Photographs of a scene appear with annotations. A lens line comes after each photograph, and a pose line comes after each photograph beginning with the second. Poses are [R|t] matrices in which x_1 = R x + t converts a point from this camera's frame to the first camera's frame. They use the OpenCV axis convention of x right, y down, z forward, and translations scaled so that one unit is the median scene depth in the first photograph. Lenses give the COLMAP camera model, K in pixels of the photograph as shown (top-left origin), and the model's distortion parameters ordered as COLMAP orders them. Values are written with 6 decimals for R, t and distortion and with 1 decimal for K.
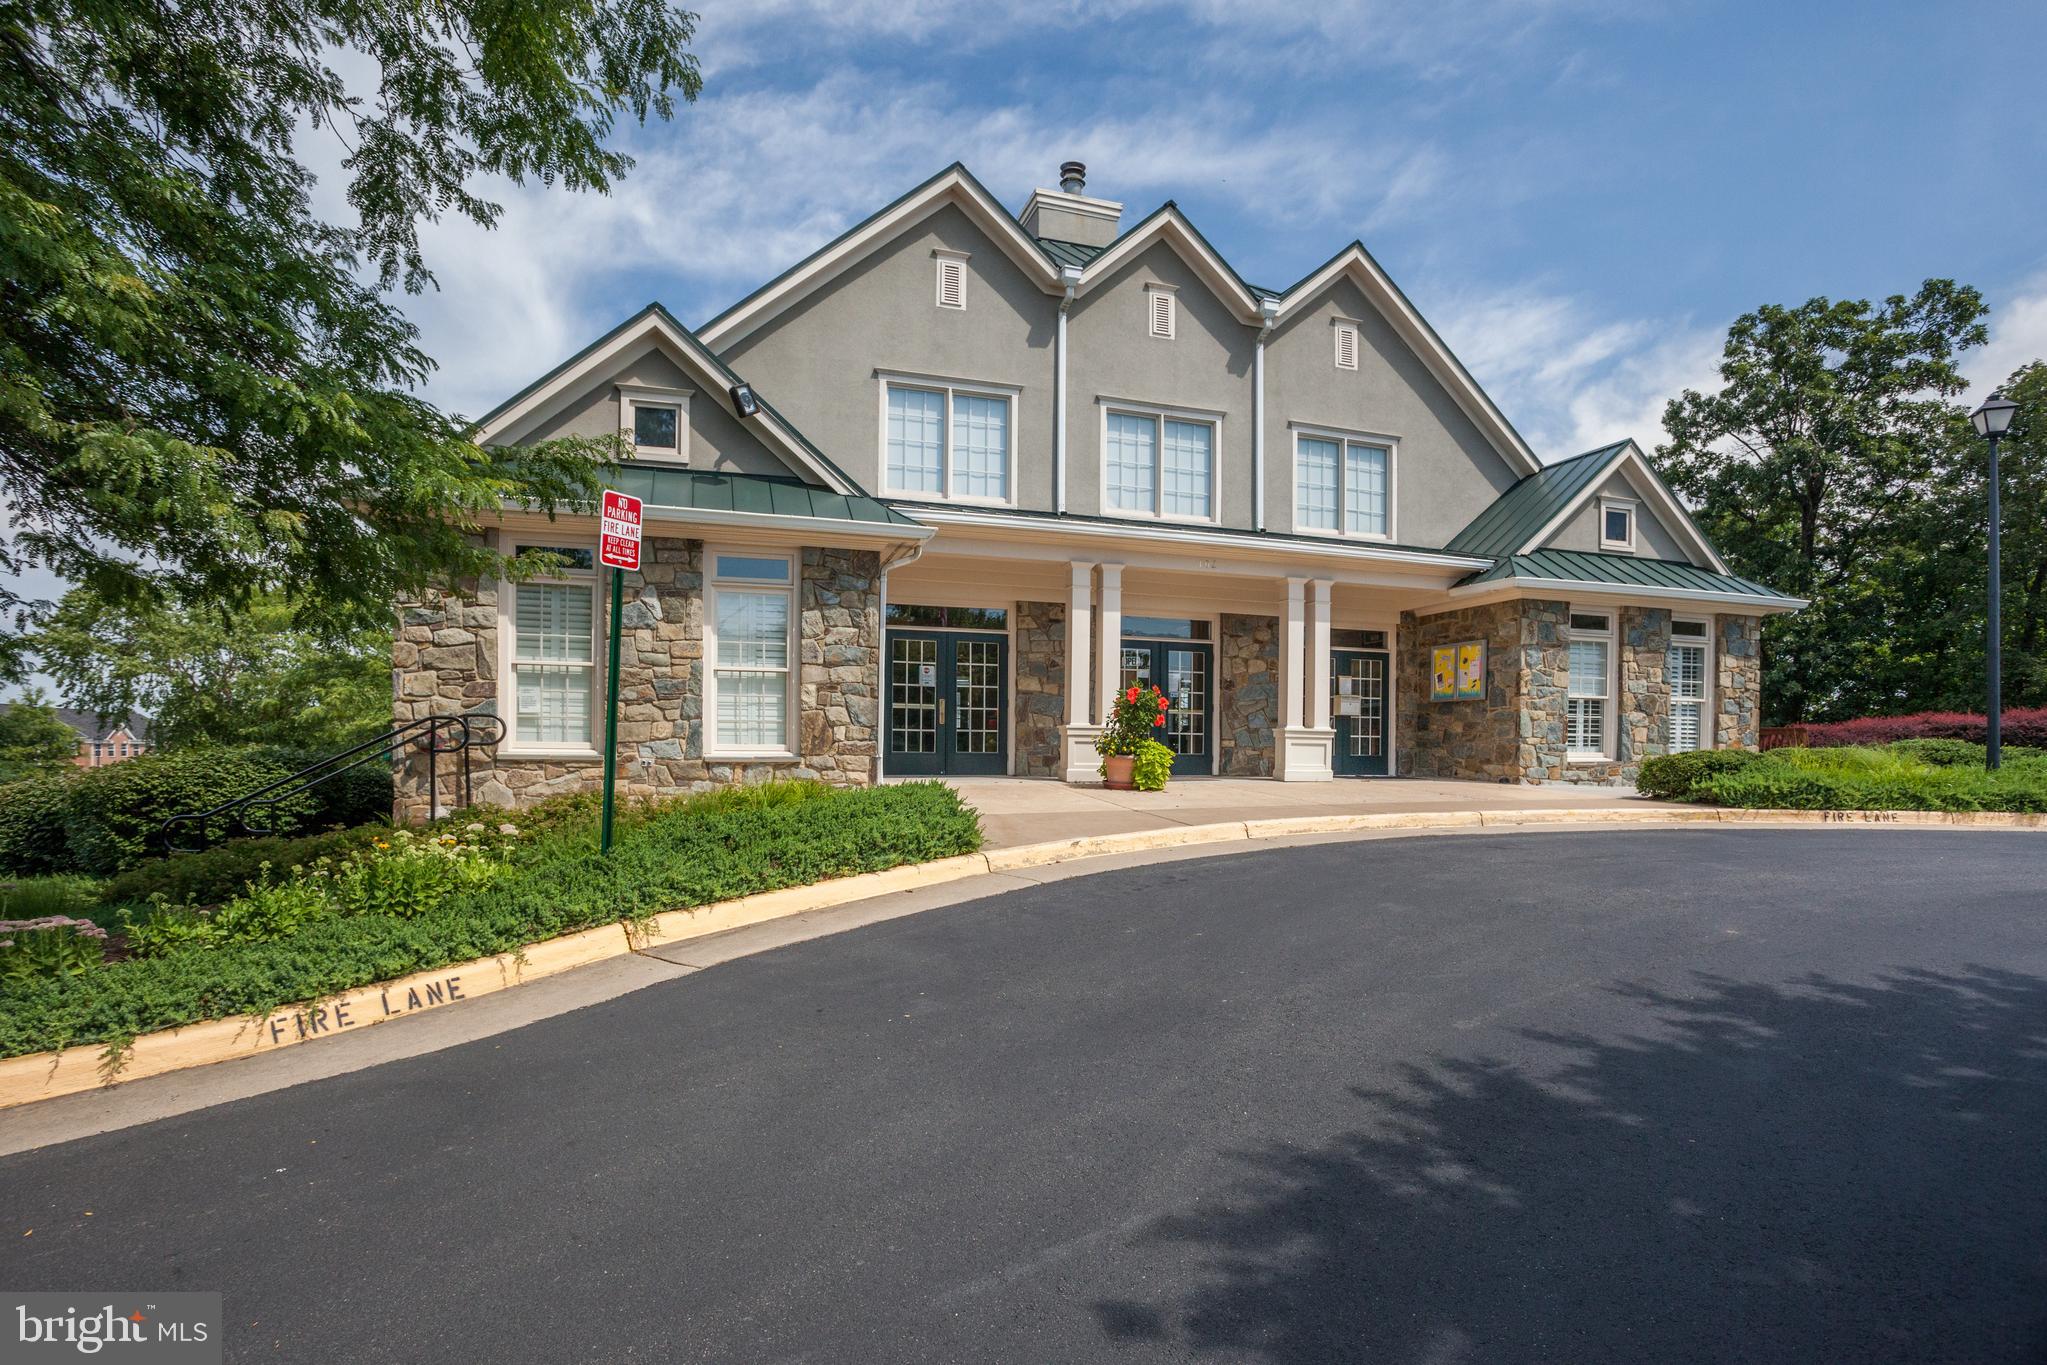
lens RADIAL K [[1064.3, 0, 966.6], [0, 1064.3, 729.0], [0, 0, 1]] dist [-0.032553, 0.000163]
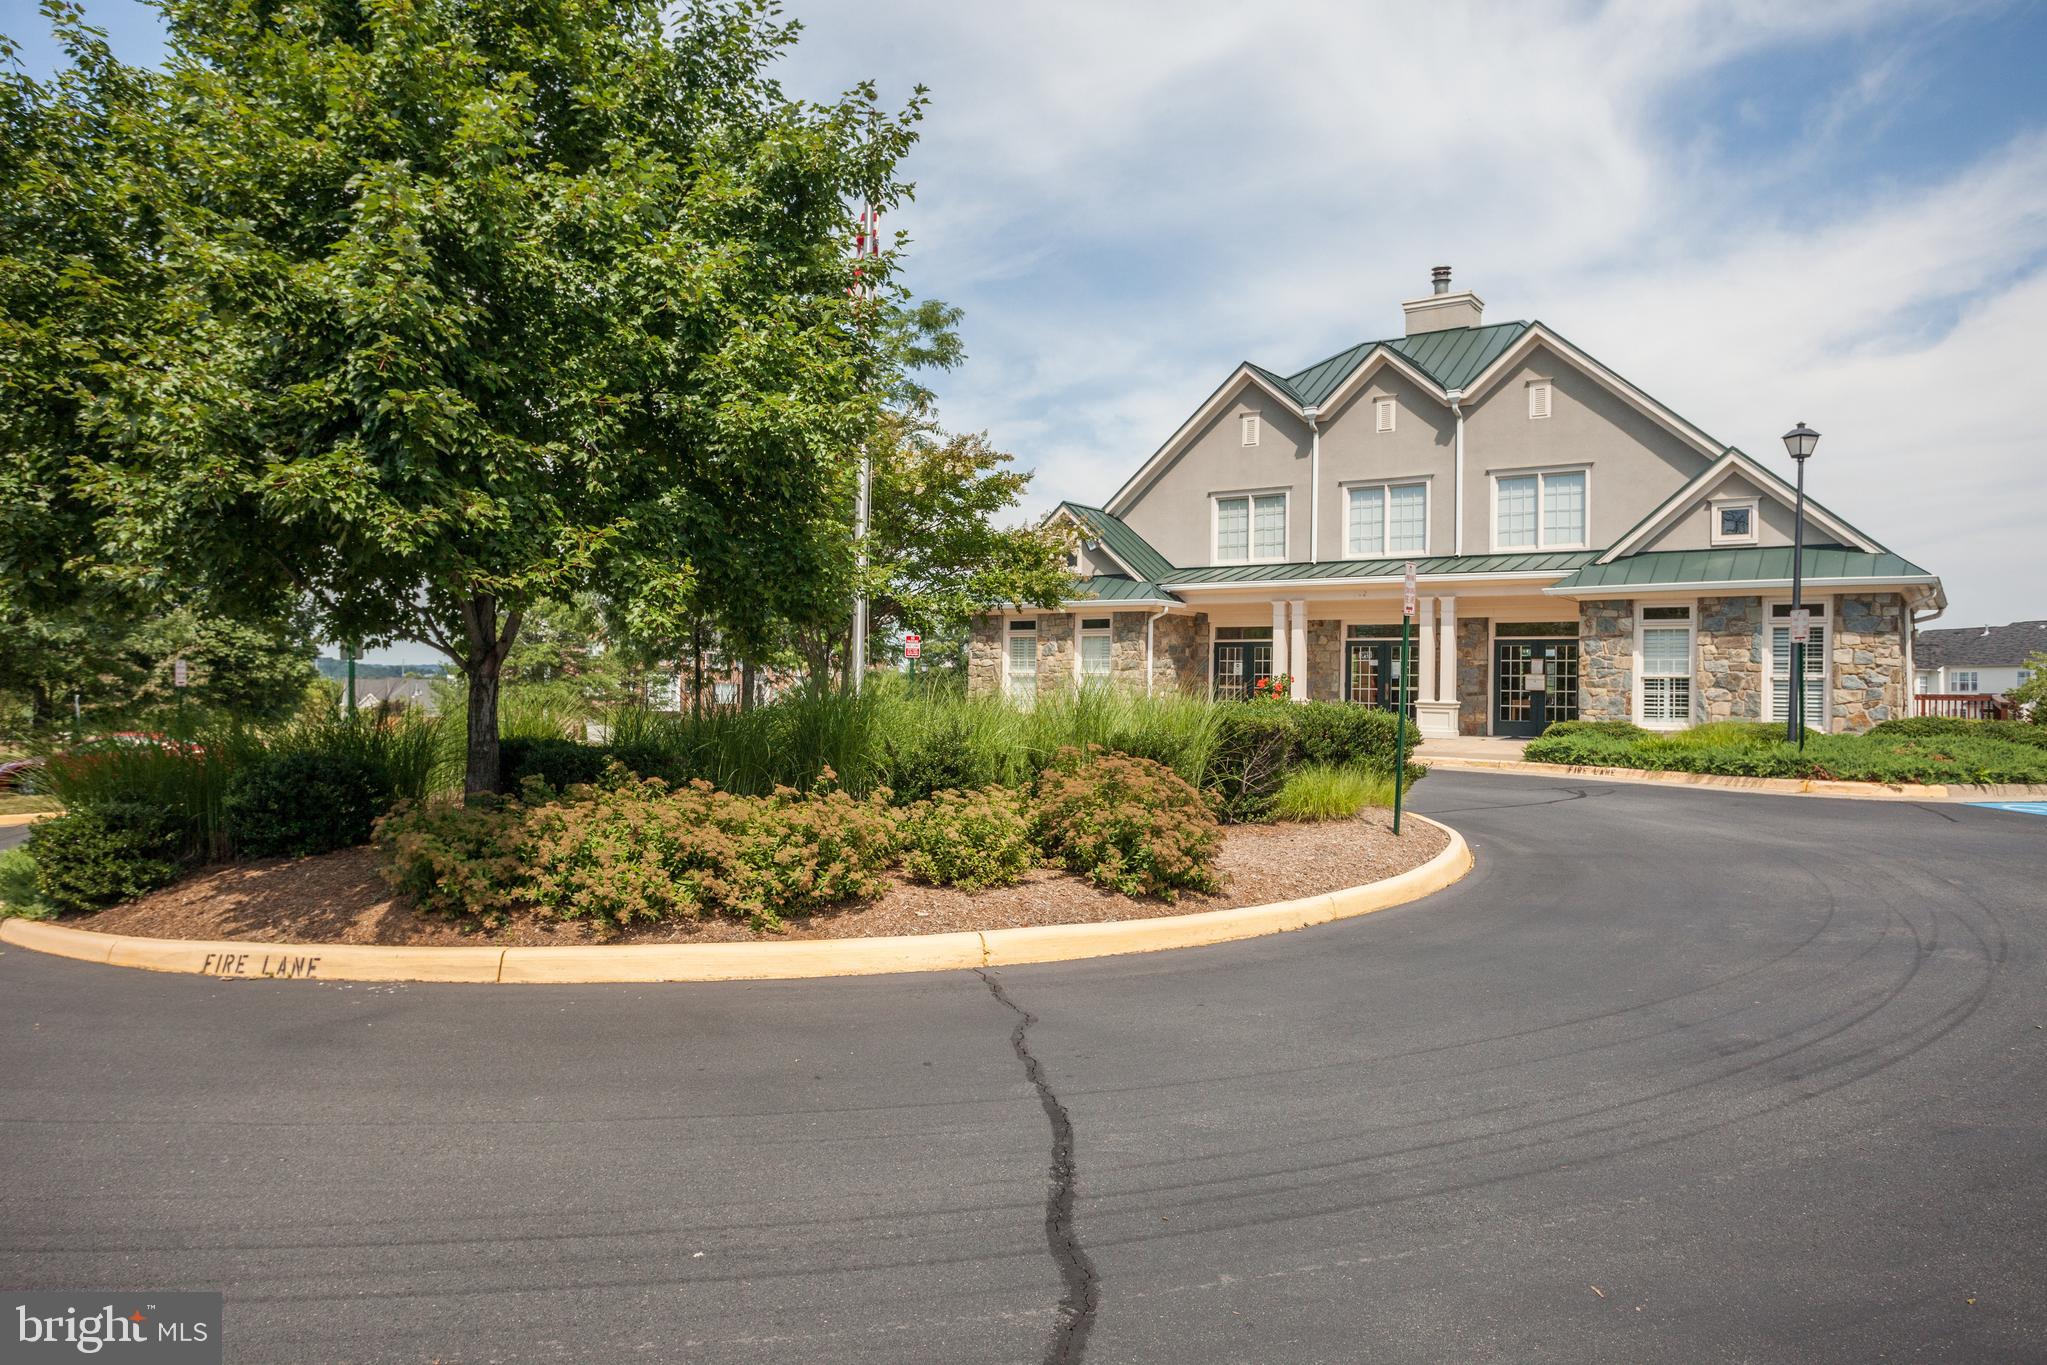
lens RADIAL K [[1414.7, 0, 1023.5], [0, 1414.7, 679.4], [0, 0, 1]] dist [0.000707, 0.000116]
pose [[0.560837, -0.006985, -0.827897, 1.523593], [0.004580, 0.999975, -0.005334, -0.021519], [0.827914, -0.000800, 0.560855, -0.506308]]
